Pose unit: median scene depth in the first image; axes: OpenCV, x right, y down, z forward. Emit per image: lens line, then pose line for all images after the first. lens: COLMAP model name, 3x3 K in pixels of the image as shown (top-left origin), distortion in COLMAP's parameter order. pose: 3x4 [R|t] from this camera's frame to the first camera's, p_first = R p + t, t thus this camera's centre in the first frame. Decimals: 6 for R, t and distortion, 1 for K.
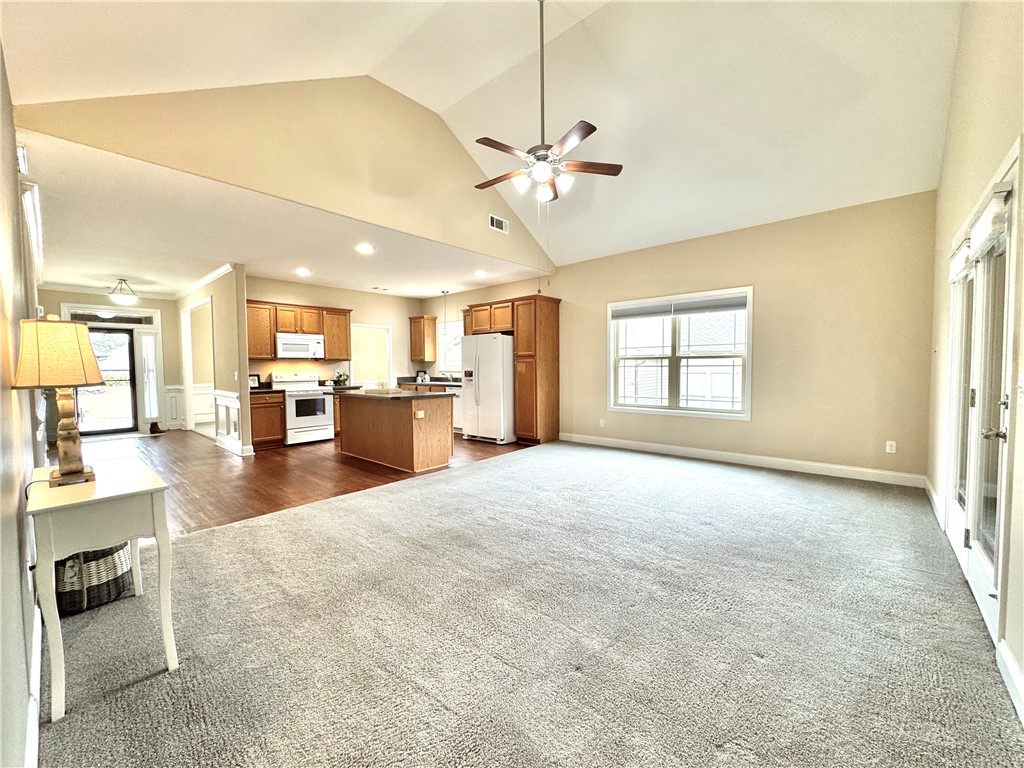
lens RADIAL K [[408.7, 0, 512.0], [0, 408.7, 384.0], [0, 0, 1]] dist [-0.002604, -0.000147]
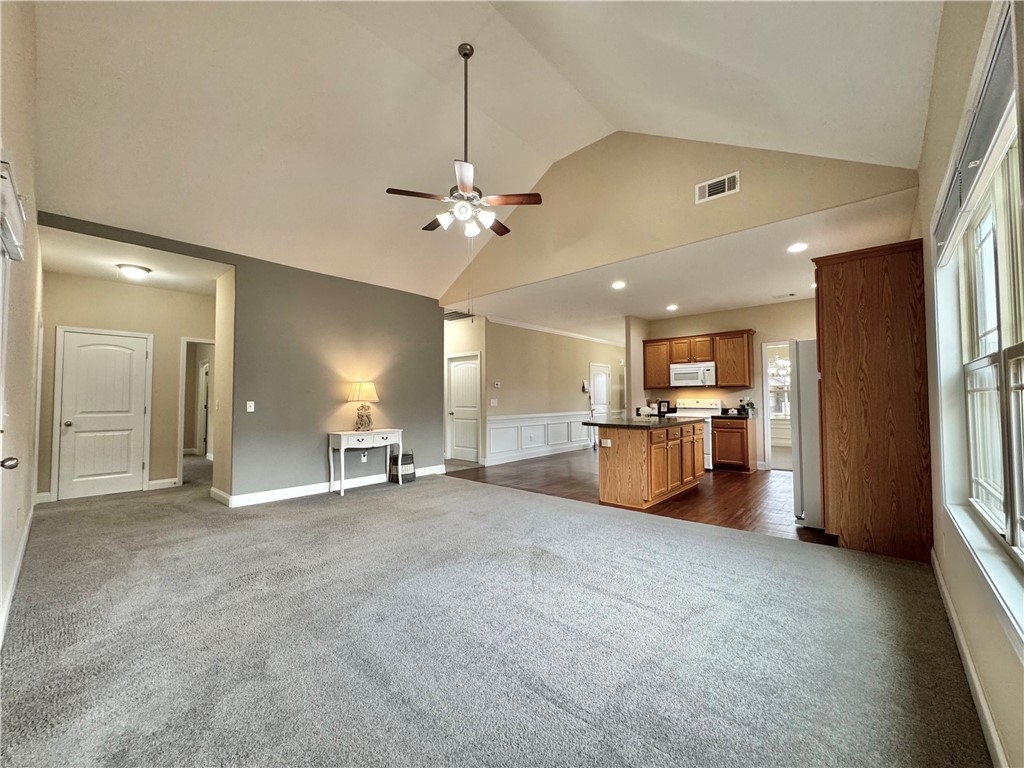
lens RADIAL K [[408.7, 0, 512.0], [0, 408.7, 384.0], [0, 0, 1]] dist [-0.002604, -0.000147]
pose [[-0.011219, -0.028448, -0.999532, 0.550659], [-0.038172, 0.998879, -0.028001, -0.022104], [0.999208, 0.037840, -0.012292, 0.567734]]
